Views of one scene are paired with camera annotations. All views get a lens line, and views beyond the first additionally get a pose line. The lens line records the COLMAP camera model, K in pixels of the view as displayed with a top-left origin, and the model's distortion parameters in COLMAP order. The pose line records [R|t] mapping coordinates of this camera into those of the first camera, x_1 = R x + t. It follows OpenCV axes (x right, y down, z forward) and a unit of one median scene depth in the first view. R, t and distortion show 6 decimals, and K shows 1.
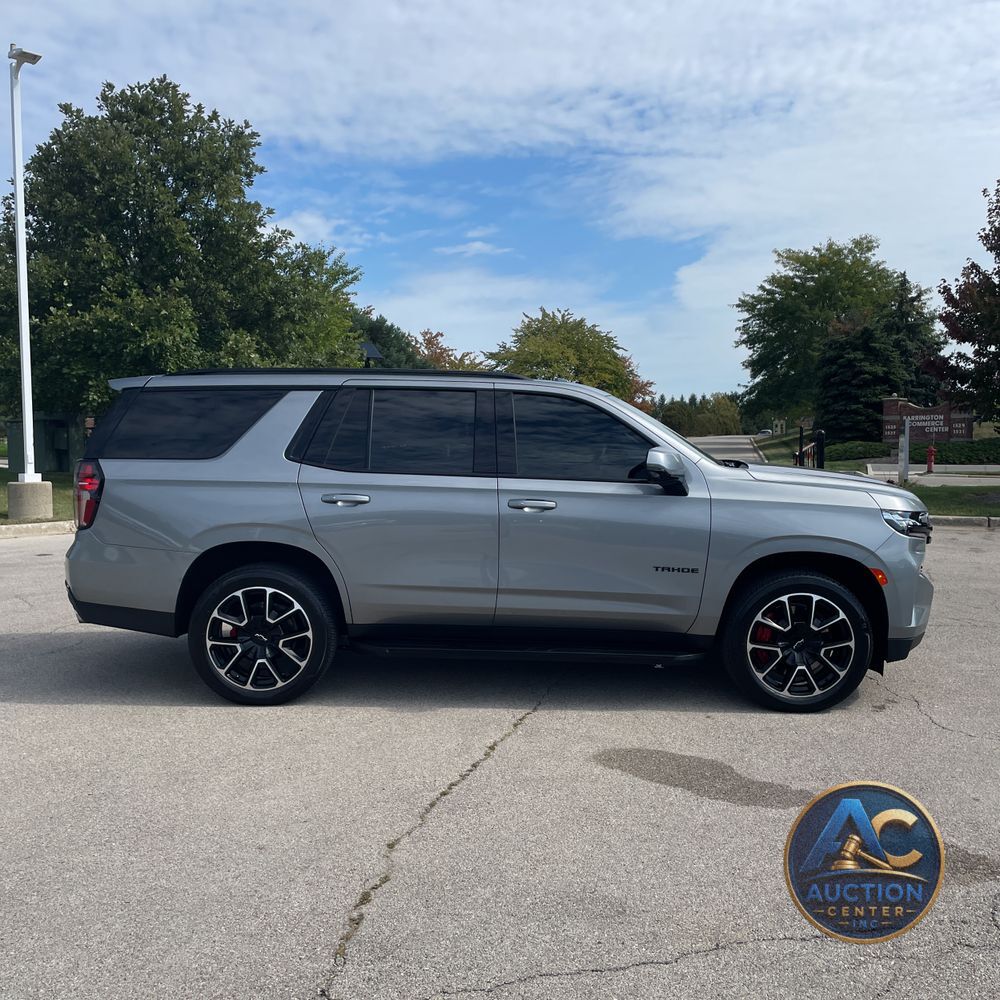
lens RADIAL K [[1003.4, 0, 496.4], [0, 1003.4, 489.5], [0, 0, 1]] dist [0.088516, -0.104932]
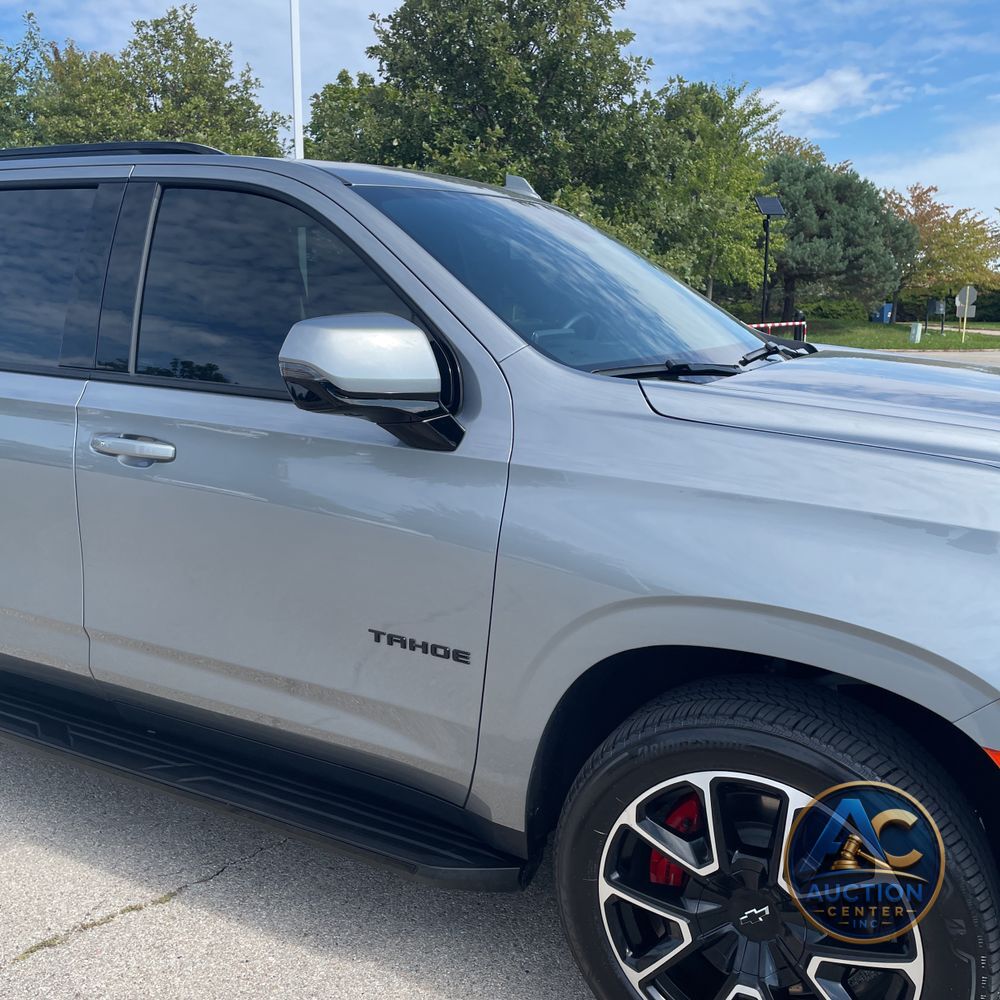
lens RADIAL K [[1003.4, 0, 496.4], [0, 1003.4, 489.5], [0, 0, 1]] dist [0.088516, -0.104932]
pose [[0.884869, 0.082208, -0.458529, 0.085775], [-0.027447, 0.991796, 0.124847, -0.005895], [0.465031, -0.097888, 0.879866, 0.159867]]
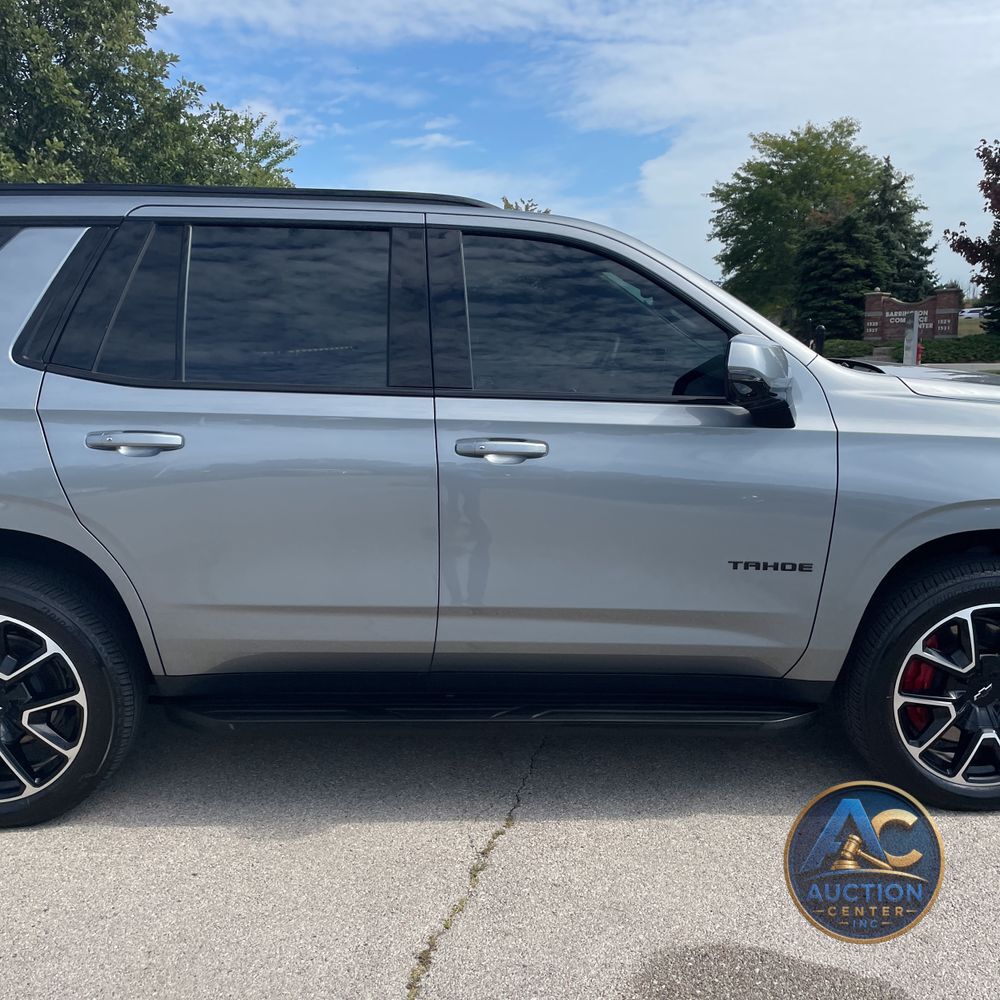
lens RADIAL K [[1005.7, 0, 511.9], [0, 1005.7, 505.0], [0, 0, 1]] dist [0.077897, -0.109274]
pose [[0.998644, -0.015275, 0.049777, 0.003374], [0.009676, 0.993791, 0.110845, -0.003158], [-0.051161, -0.110213, 0.992590, 0.110402]]
